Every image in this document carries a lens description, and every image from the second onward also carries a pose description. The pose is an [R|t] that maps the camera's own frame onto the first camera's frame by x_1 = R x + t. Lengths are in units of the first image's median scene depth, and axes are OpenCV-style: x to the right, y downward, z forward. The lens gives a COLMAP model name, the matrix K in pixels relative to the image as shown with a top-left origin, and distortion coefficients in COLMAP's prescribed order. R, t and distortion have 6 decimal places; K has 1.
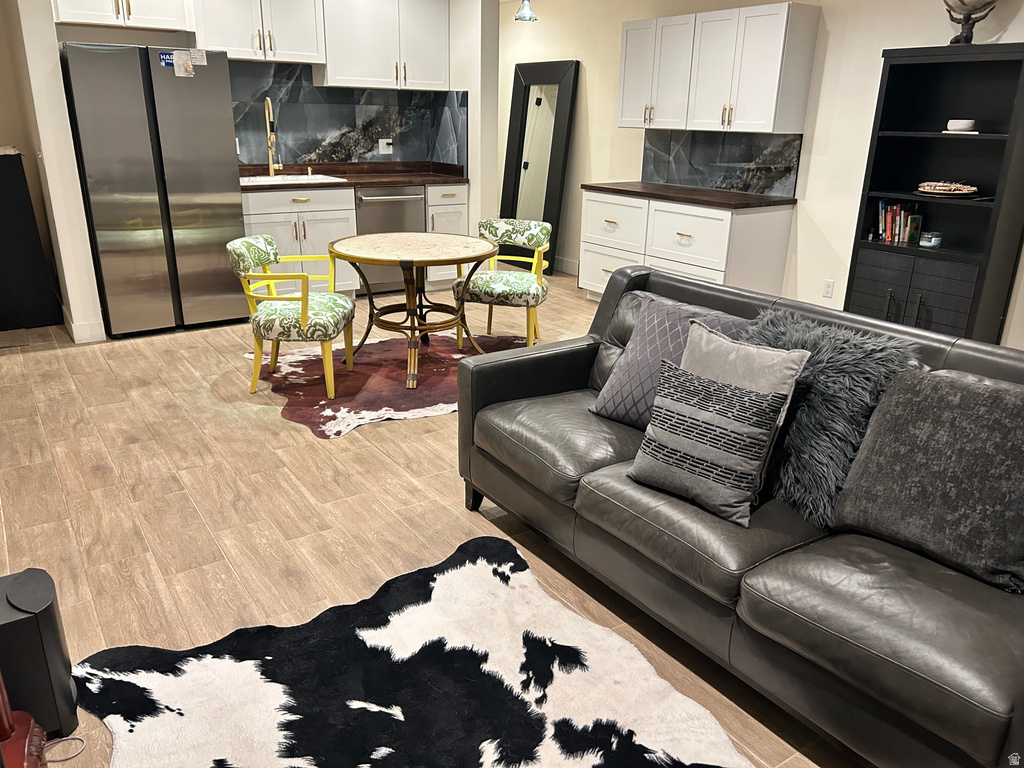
lens RADIAL K [[778.8, 0, 511.0], [0, 778.8, 382.5], [0, 0, 1]] dist [0.048842, -0.052426]
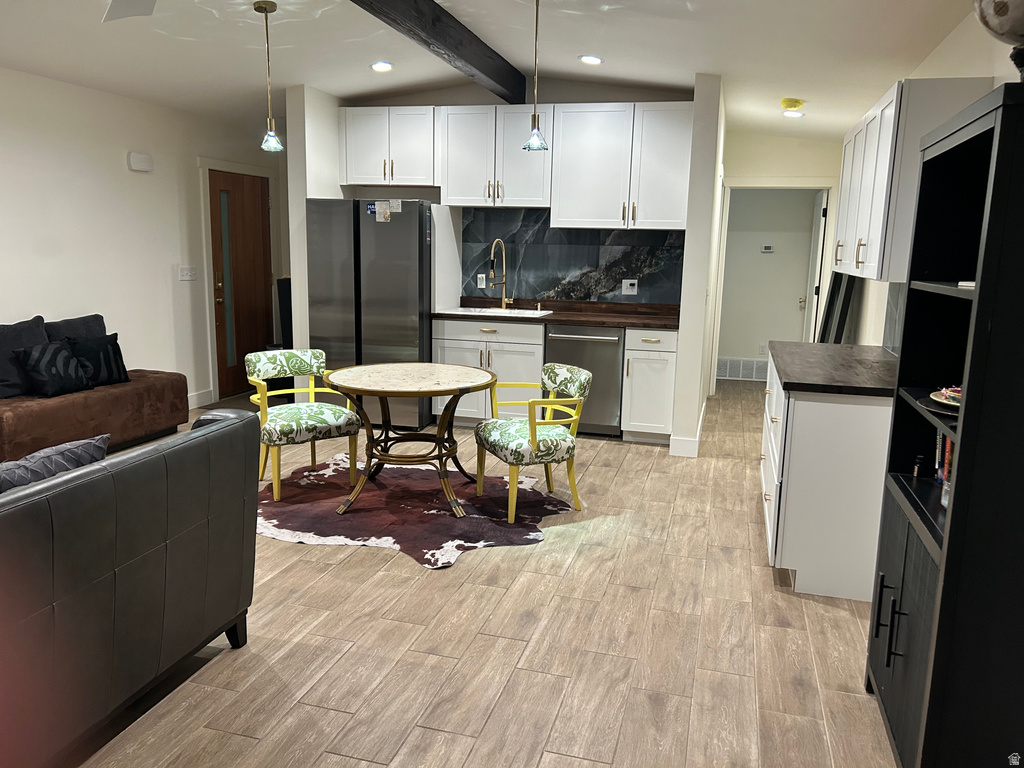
lens RADIAL K [[778.8, 0, 512.6], [0, 778.8, 387.2], [0, 0, 1]] dist [0.048842, -0.052426]
pose [[0.646522, 0.131666, -0.751448, 0.510706], [-0.259892, 0.964088, -0.054678, -0.102779], [0.717263, 0.230646, 0.657523, 0.326106]]
